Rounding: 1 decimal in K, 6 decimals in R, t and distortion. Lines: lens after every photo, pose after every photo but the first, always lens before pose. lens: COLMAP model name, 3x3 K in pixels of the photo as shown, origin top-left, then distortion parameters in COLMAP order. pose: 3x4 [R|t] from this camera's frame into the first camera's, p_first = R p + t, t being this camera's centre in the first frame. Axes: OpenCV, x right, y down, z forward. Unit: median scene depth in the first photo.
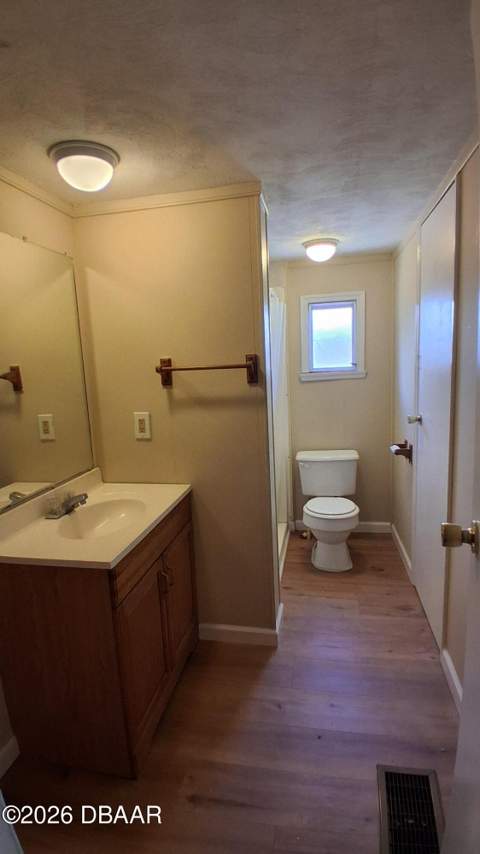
lens RADIAL K [[425.5, 0, 240.0], [0, 425.5, 422.5], [0, 0, 1]] dist [0.016372, -0.053640]
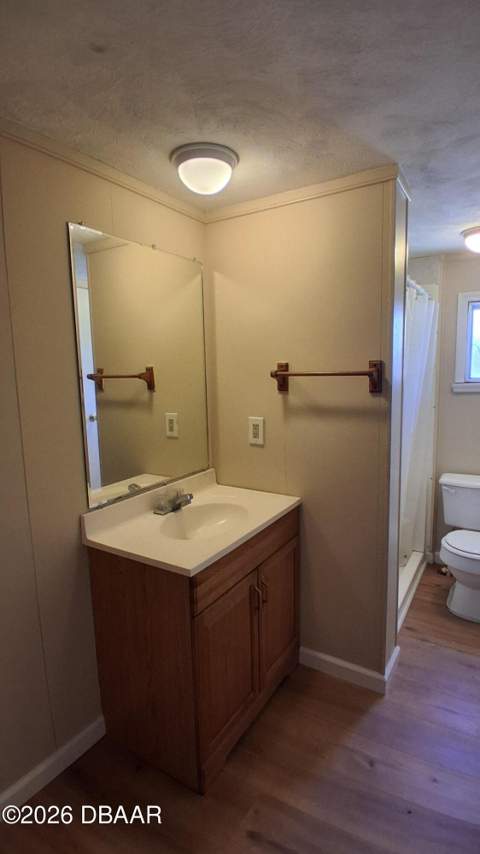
lens RADIAL K [[425.5, 0, 240.0], [0, 425.5, 422.5], [0, 0, 1]] dist [0.016372, -0.053640]
pose [[0.934116, 0.071806, -0.349673, 0.079987], [-0.074295, 0.997216, 0.006308, -0.016221], [0.349153, 0.020086, 0.936851, 0.076328]]
